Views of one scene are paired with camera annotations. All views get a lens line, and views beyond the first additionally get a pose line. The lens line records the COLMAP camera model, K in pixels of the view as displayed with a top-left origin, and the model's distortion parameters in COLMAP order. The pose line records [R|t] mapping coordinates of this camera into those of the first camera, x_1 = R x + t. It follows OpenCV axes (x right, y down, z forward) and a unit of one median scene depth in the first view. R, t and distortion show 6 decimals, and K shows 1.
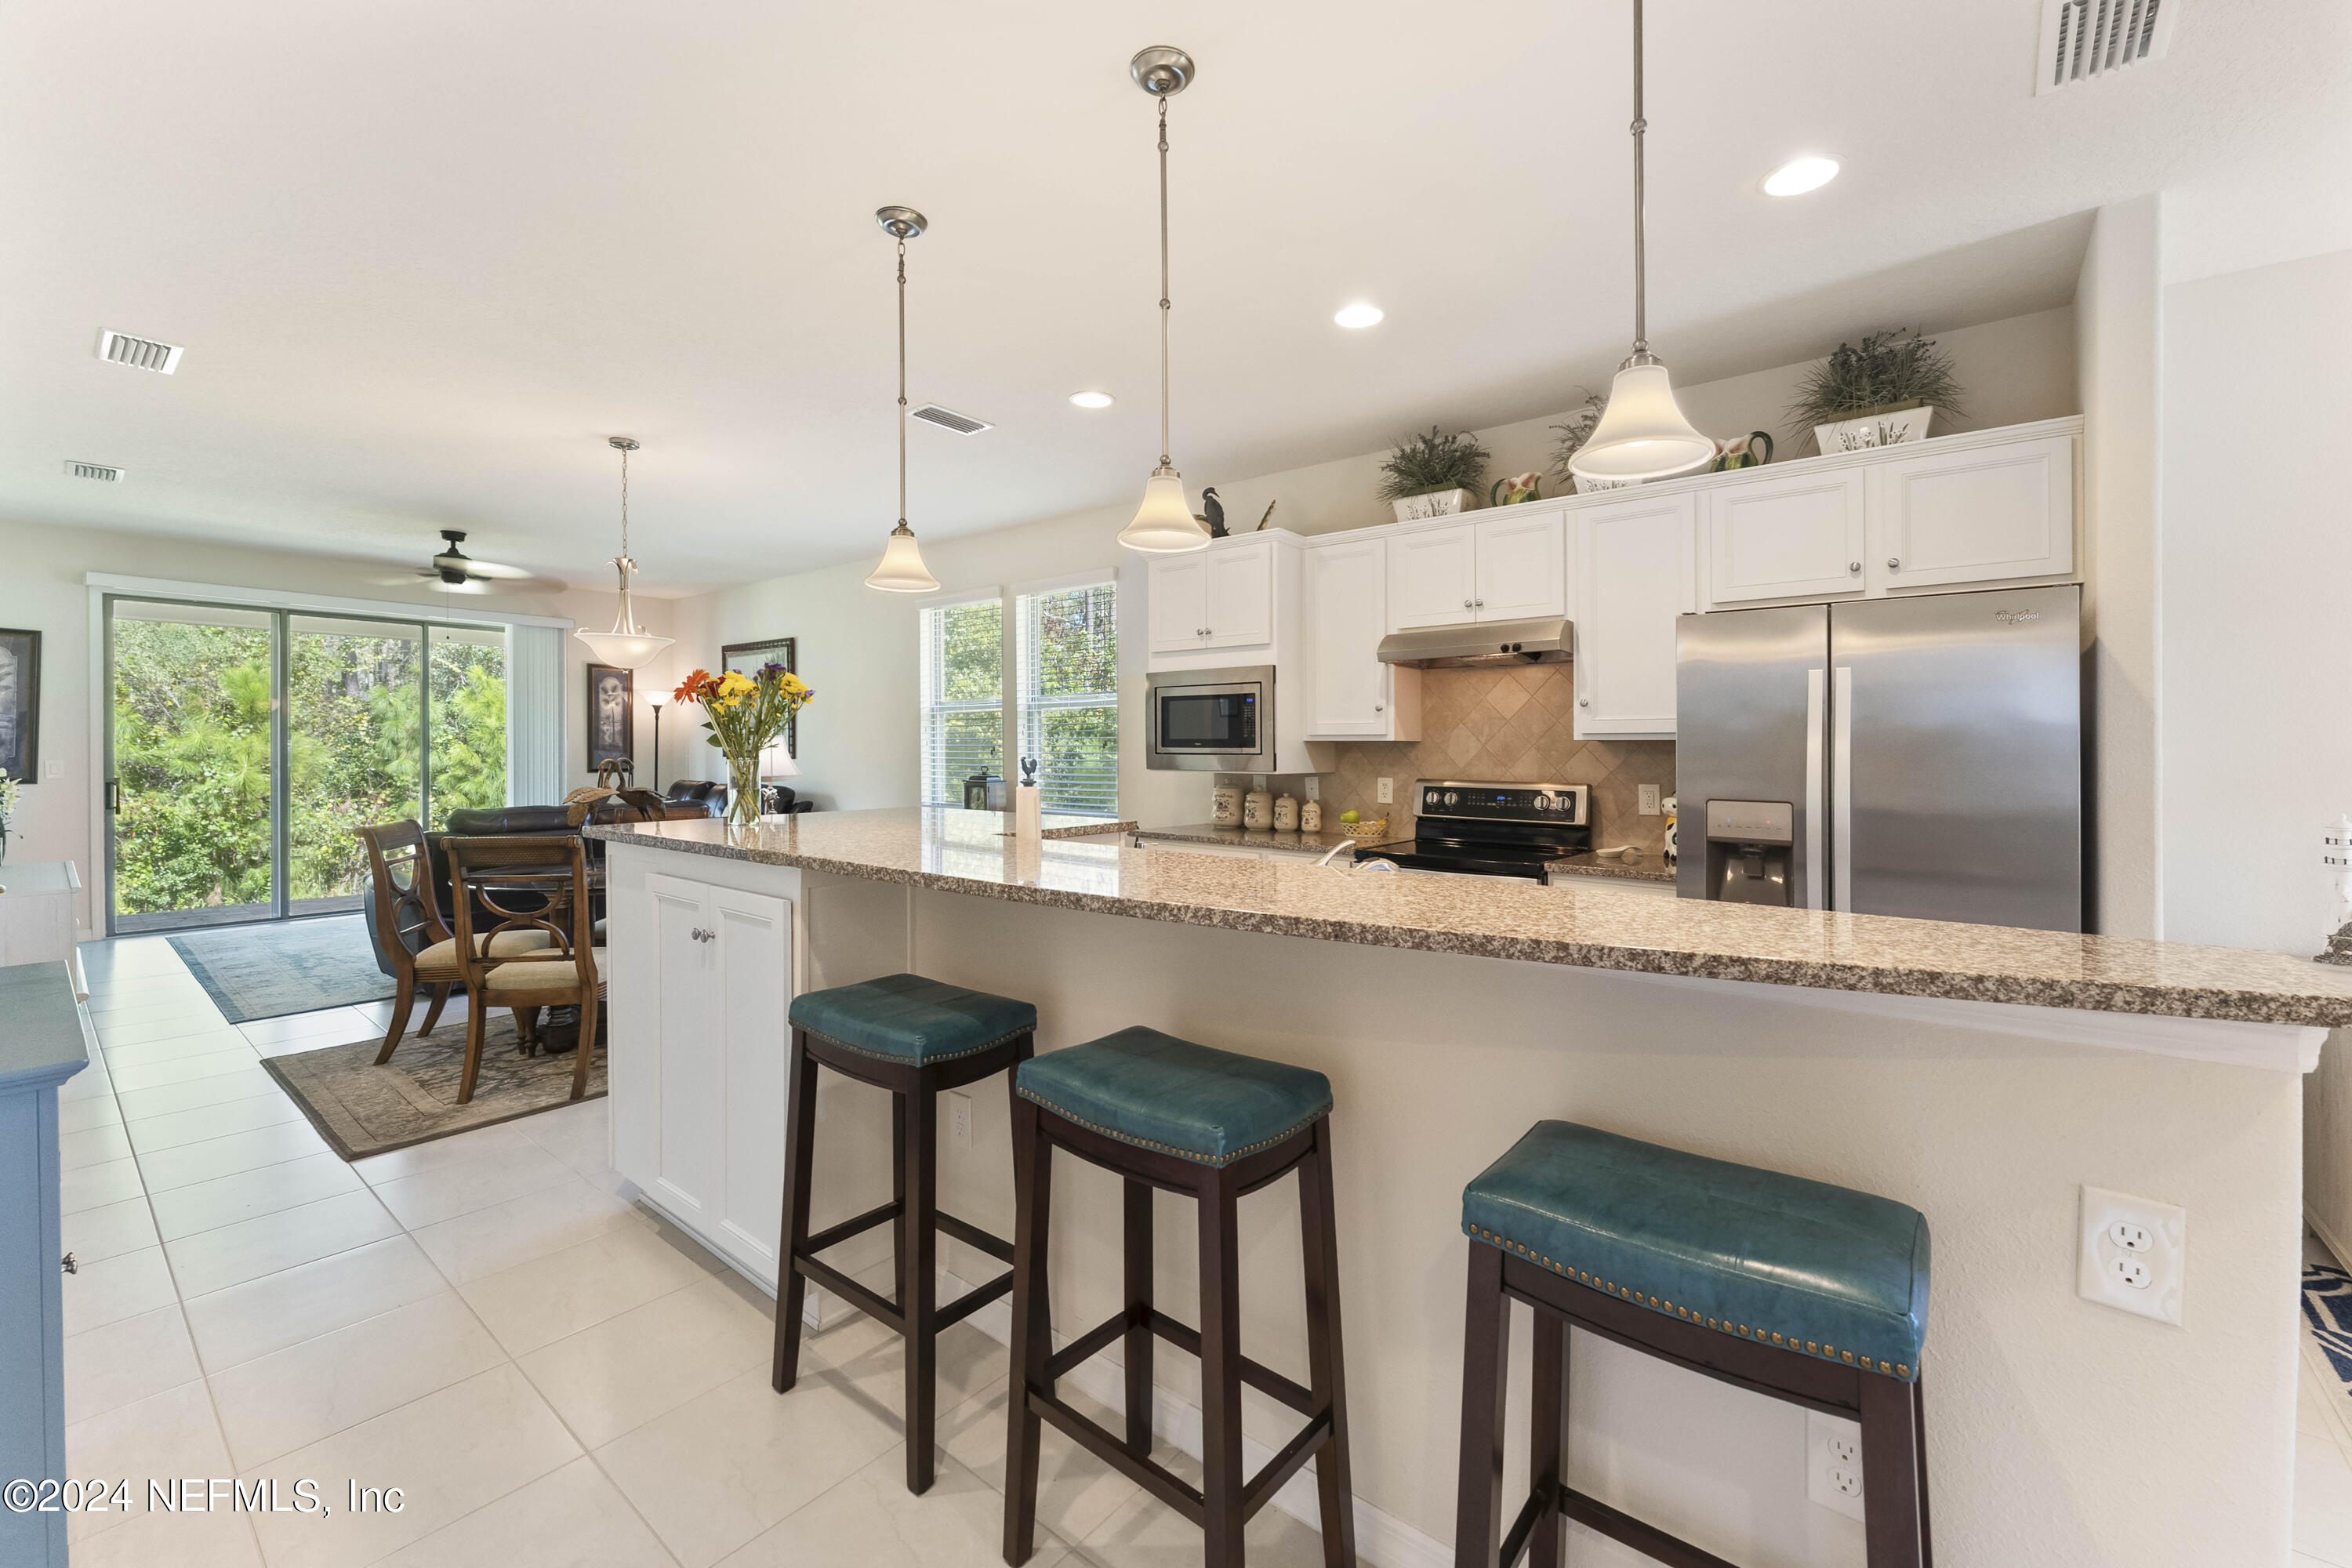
lens RADIAL K [[949.3, 0, 1169.9], [0, 949.3, 767.3], [0, 0, 1]] dist [0.000495, 0.000114]
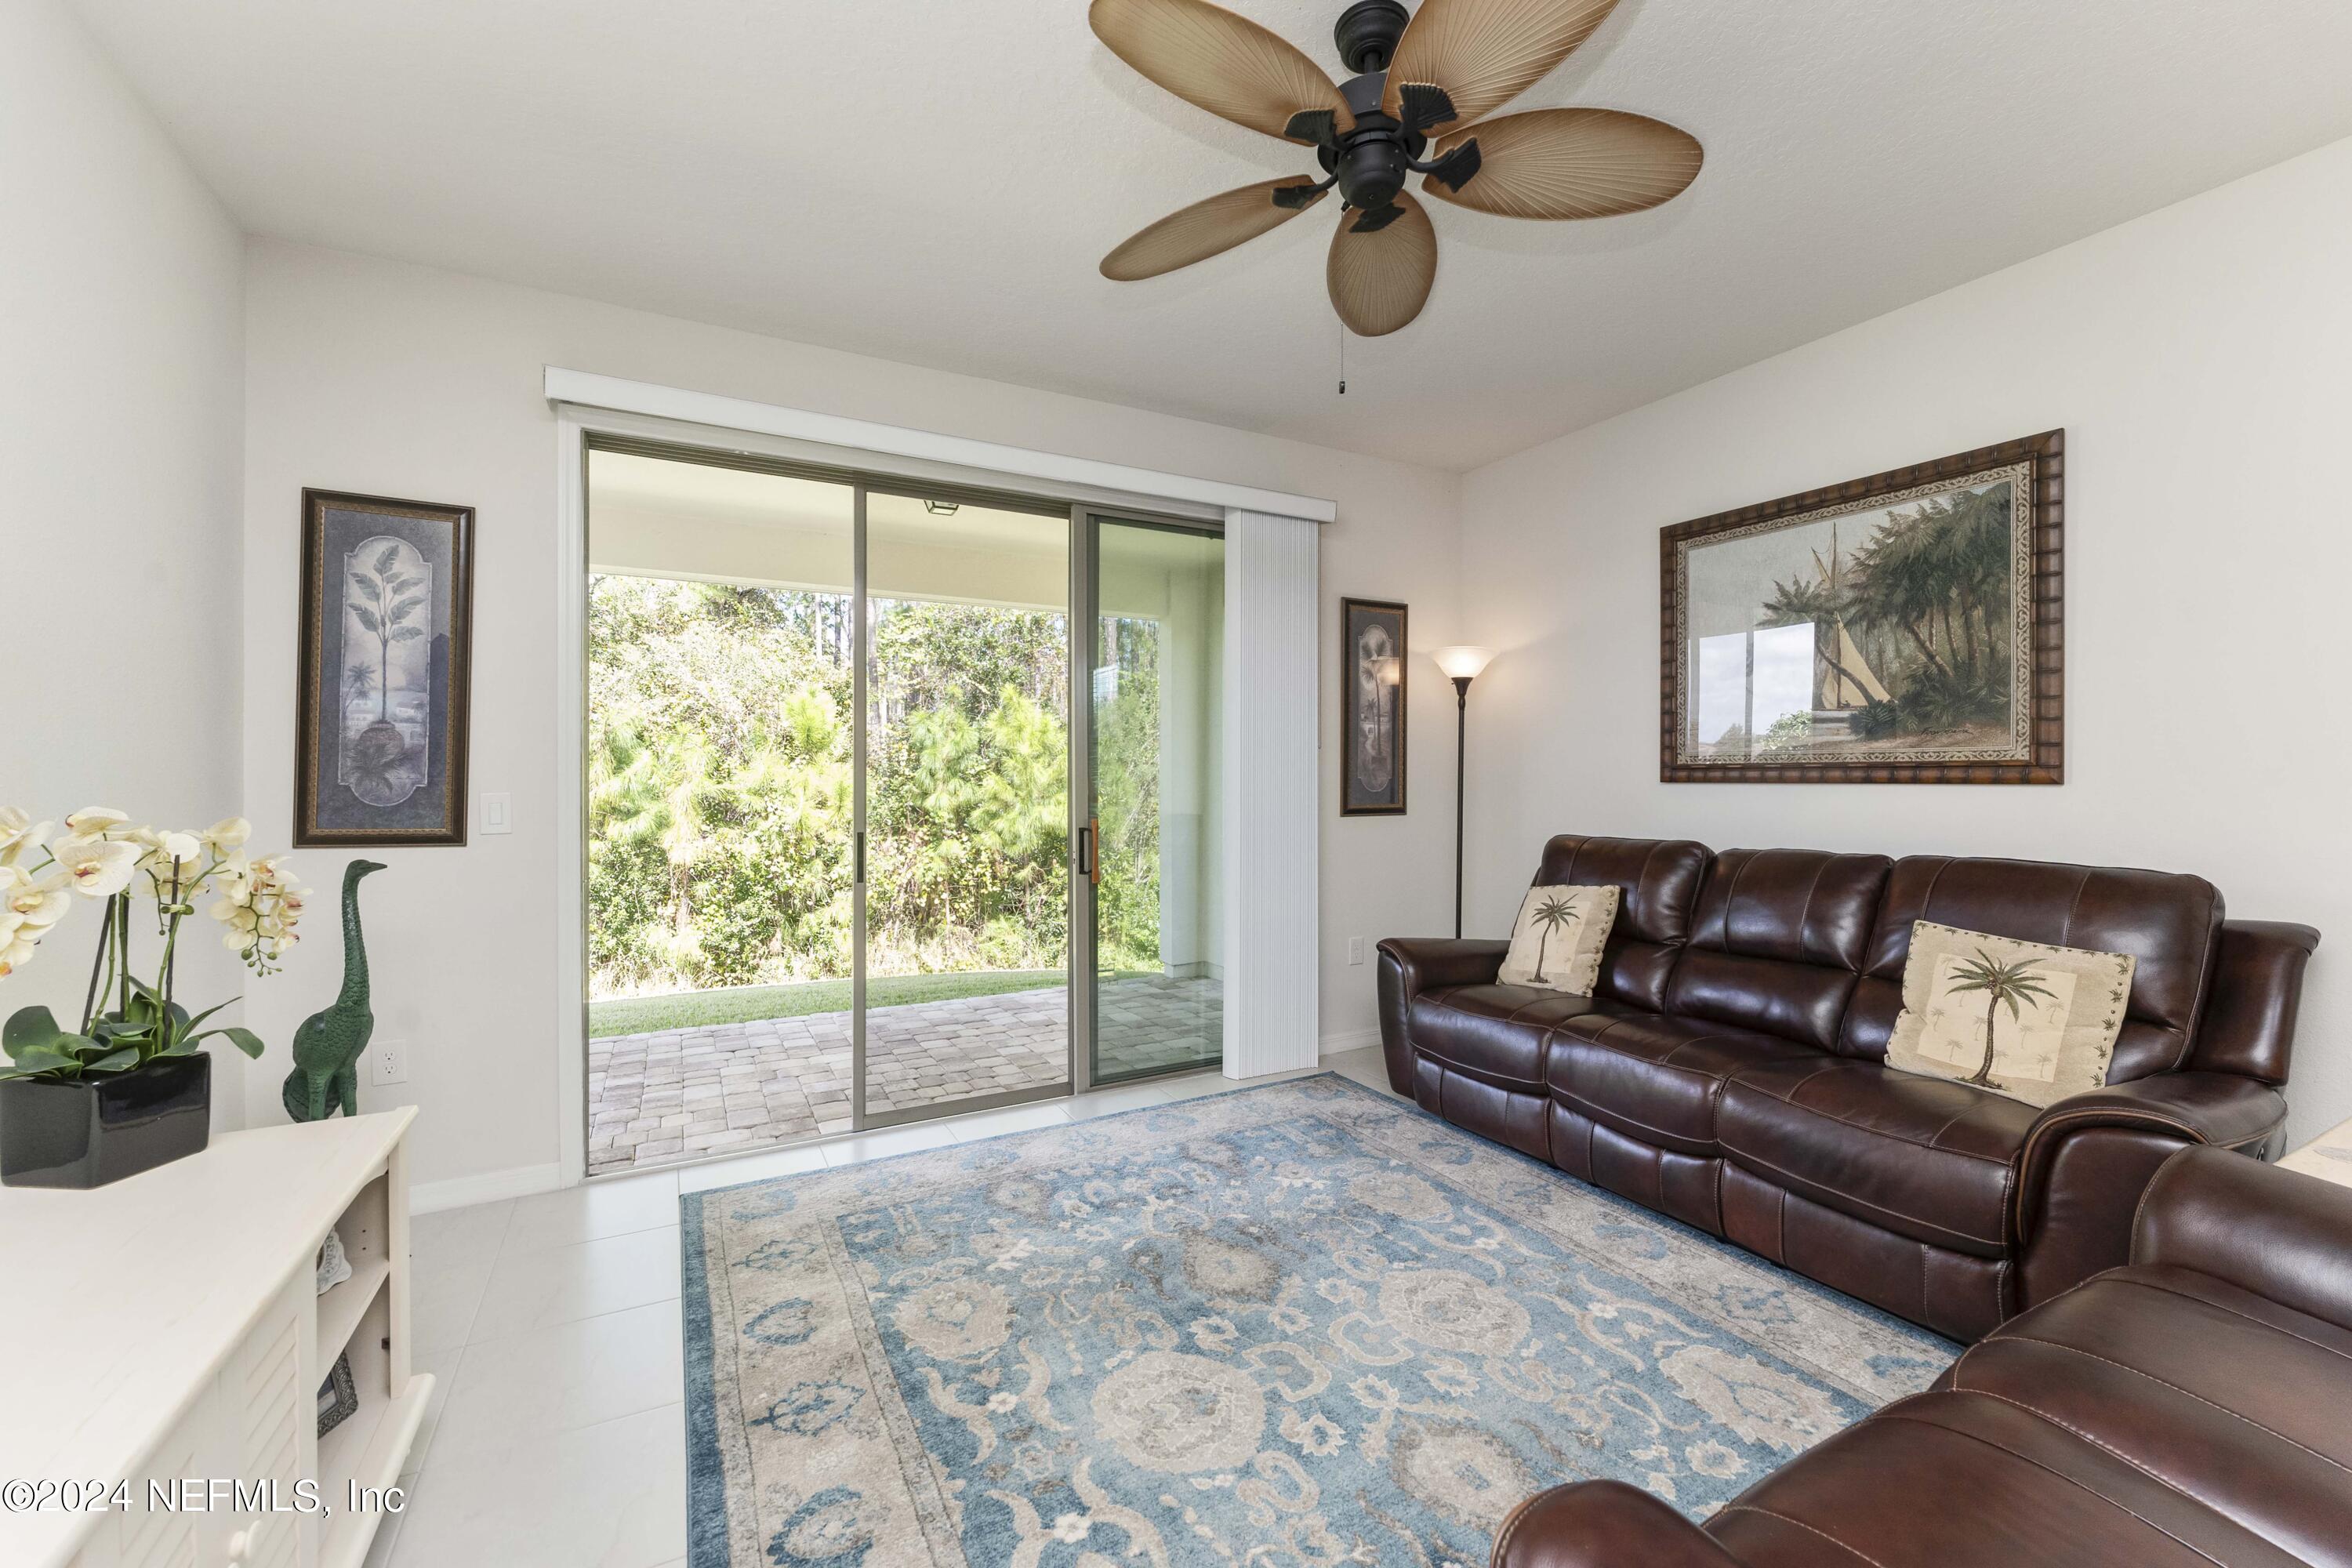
lens RADIAL K [[944.3, 0, 1176.0], [0, 944.3, 784.0], [0, 0, 1]] dist [-0.000445, -0.000030]
pose [[0.924486, -0.007418, -0.381145, -0.315433], [0.001259, 0.999865, -0.016406, -0.002108], [0.381215, 0.014687, 0.924370, 0.318199]]
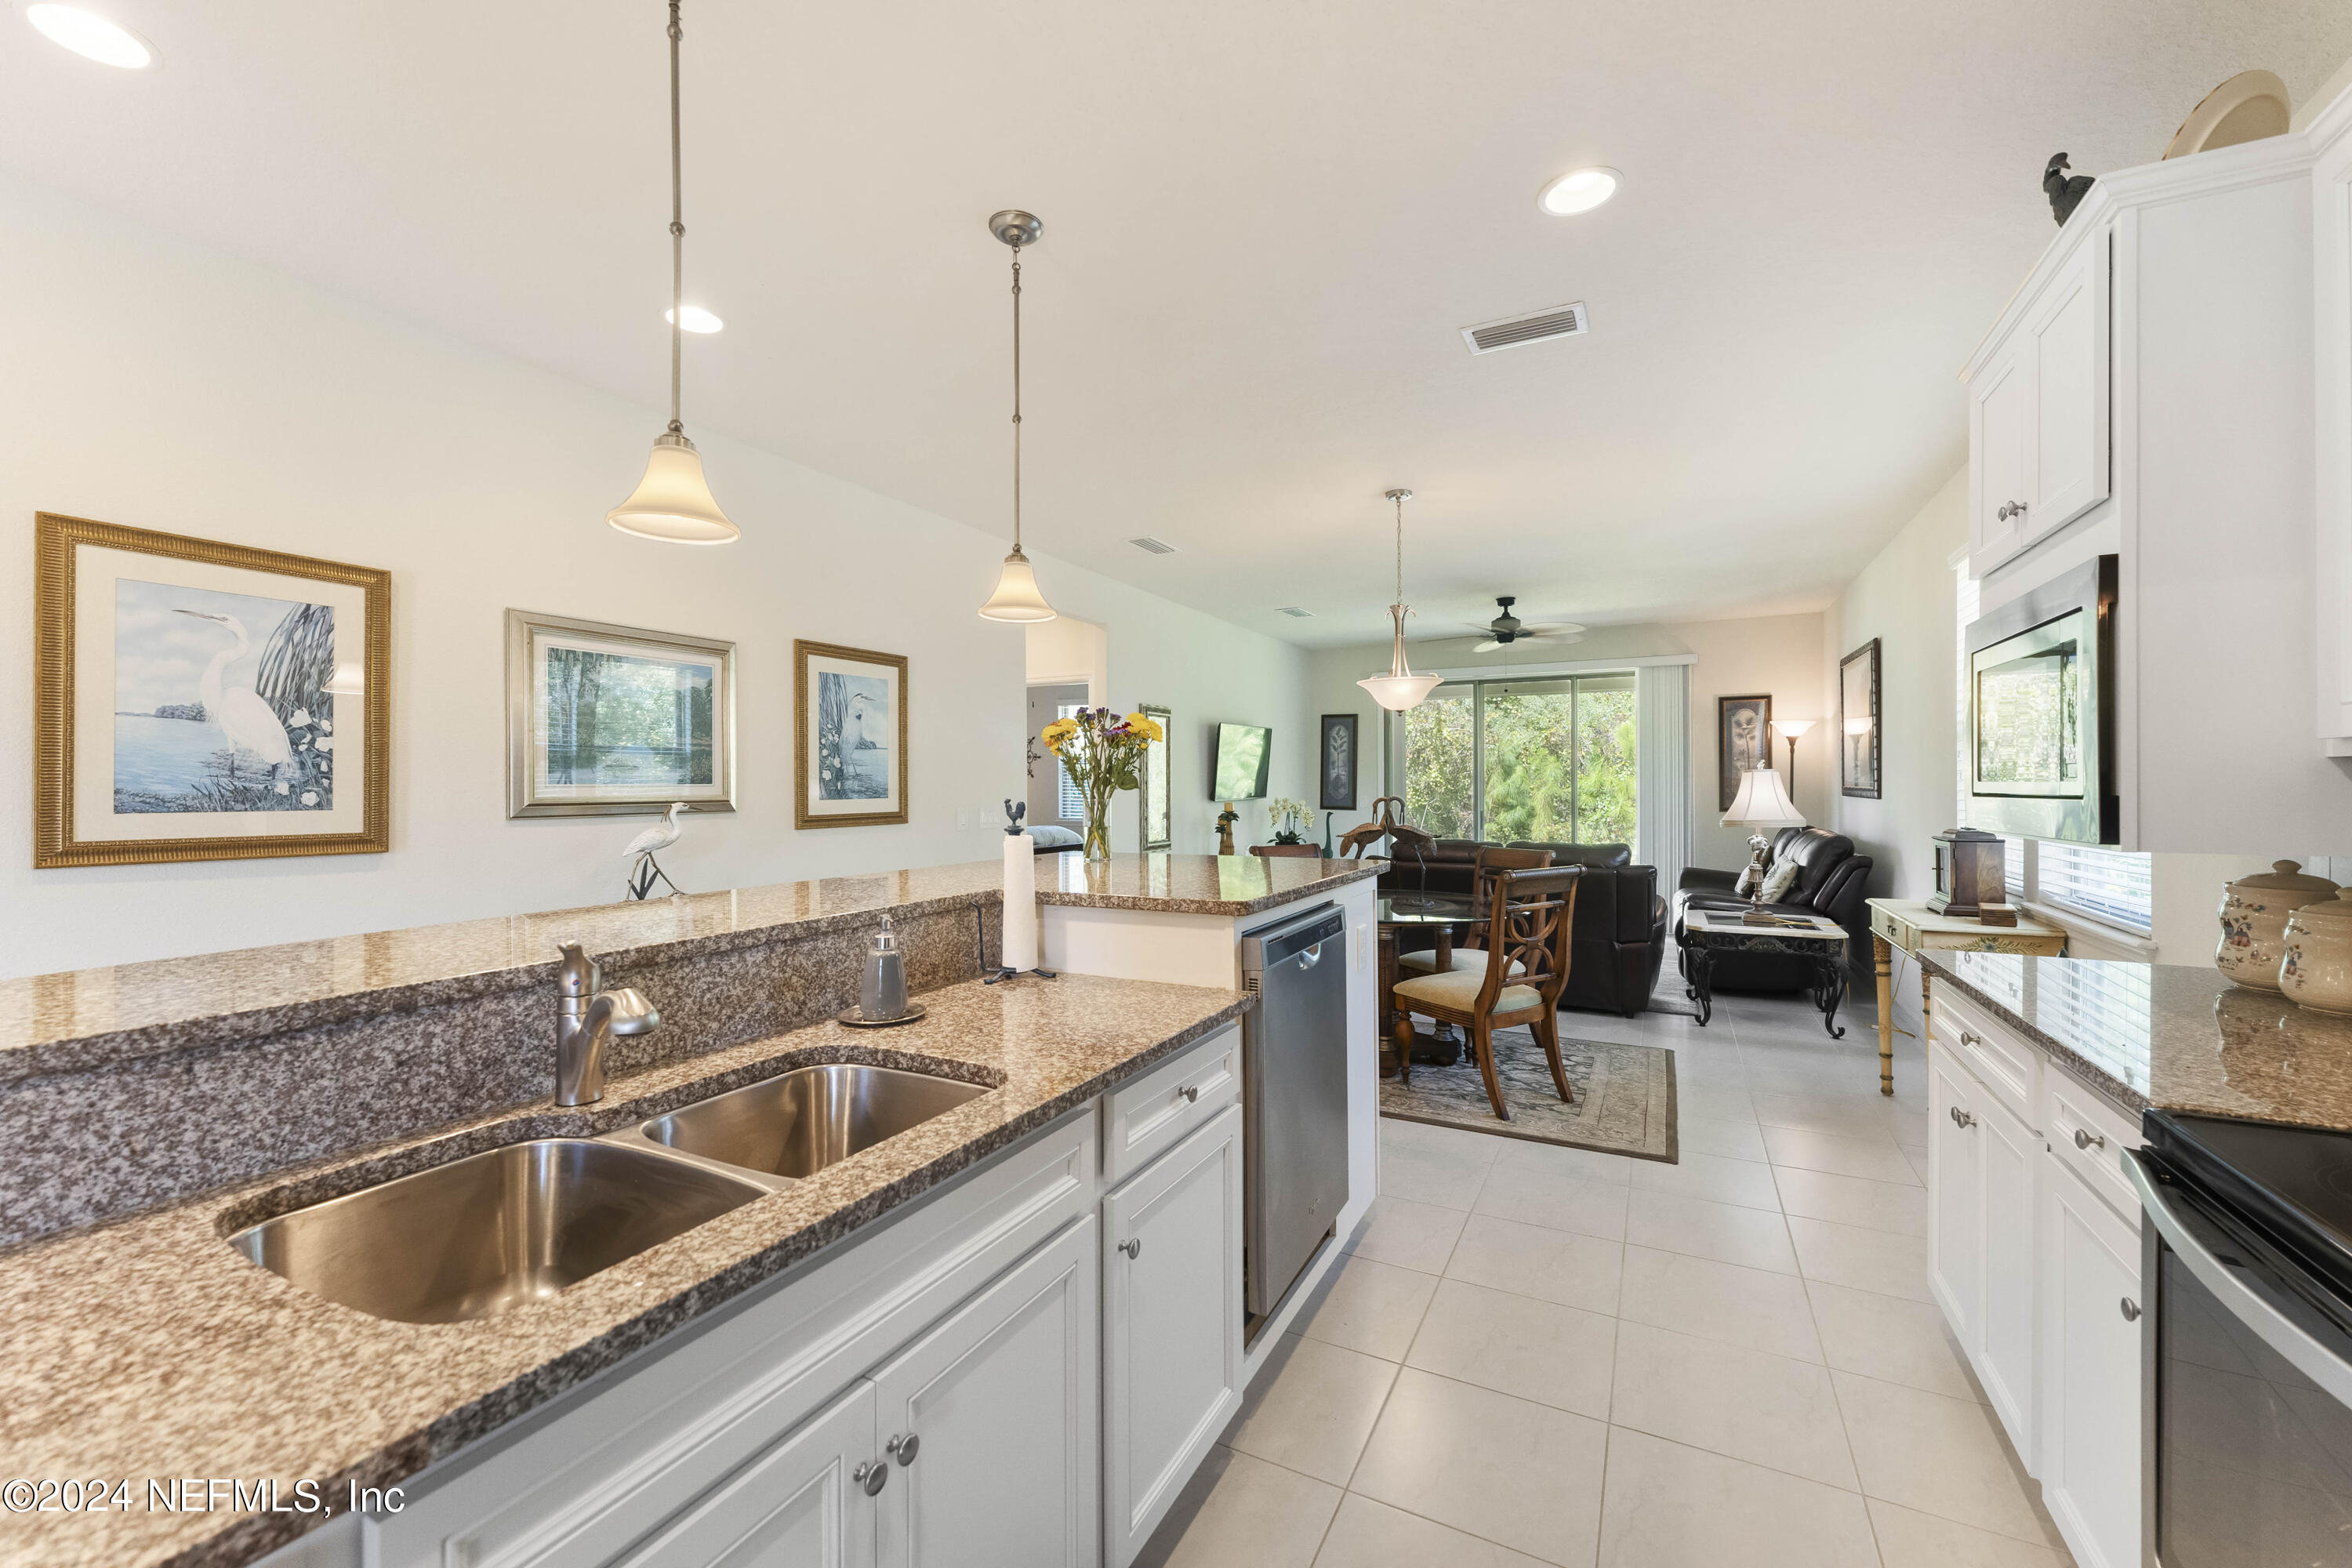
lens RADIAL K [[929.0, 0, 1176.0], [0, 929.0, 784.0], [0, 0, 1]] dist [0.000974, 0.000072]
pose [[0.200957, -0.007416, -0.979572, 0.116922], [-0.013960, 0.999848, -0.010434, -0.003121], [0.979501, 0.015772, 0.200823, 0.176505]]
